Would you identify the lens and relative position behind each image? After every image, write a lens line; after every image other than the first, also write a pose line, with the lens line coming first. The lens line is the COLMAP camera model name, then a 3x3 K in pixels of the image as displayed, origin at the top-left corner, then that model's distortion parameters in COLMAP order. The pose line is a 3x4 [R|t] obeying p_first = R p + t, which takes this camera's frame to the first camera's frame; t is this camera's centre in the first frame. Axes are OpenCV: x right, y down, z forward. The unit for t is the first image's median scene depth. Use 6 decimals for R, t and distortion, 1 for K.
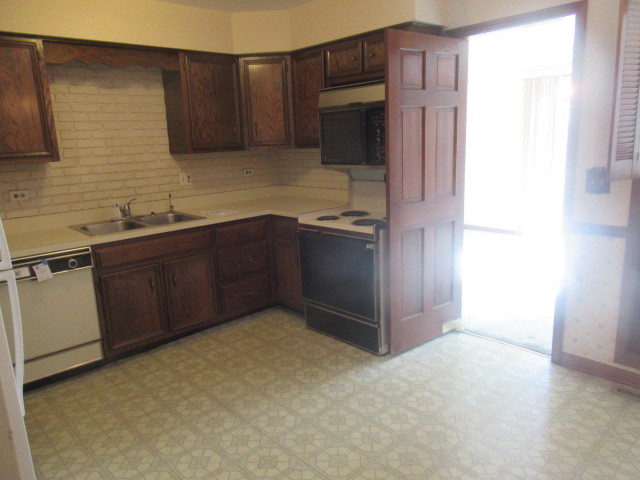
lens RADIAL K [[477.4, 0, 320.0], [0, 477.4, 240.0], [0, 0, 1]] dist [0.001731, 0.000016]
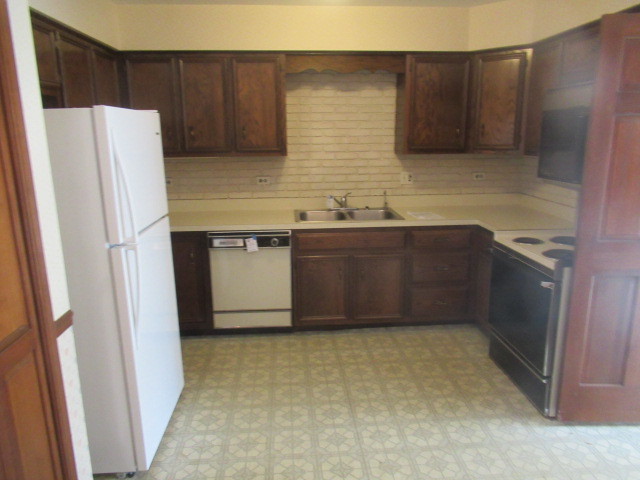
lens RADIAL K [[477.4, 0, 320.0], [0, 477.4, 240.0], [0, 0, 1]] dist [0.001731, 0.000016]
pose [[0.782159, 0.171927, -0.598890, 0.262907], [-0.155648, 0.984618, 0.079382, -0.062649], [0.603326, 0.031127, 0.796887, 0.101683]]
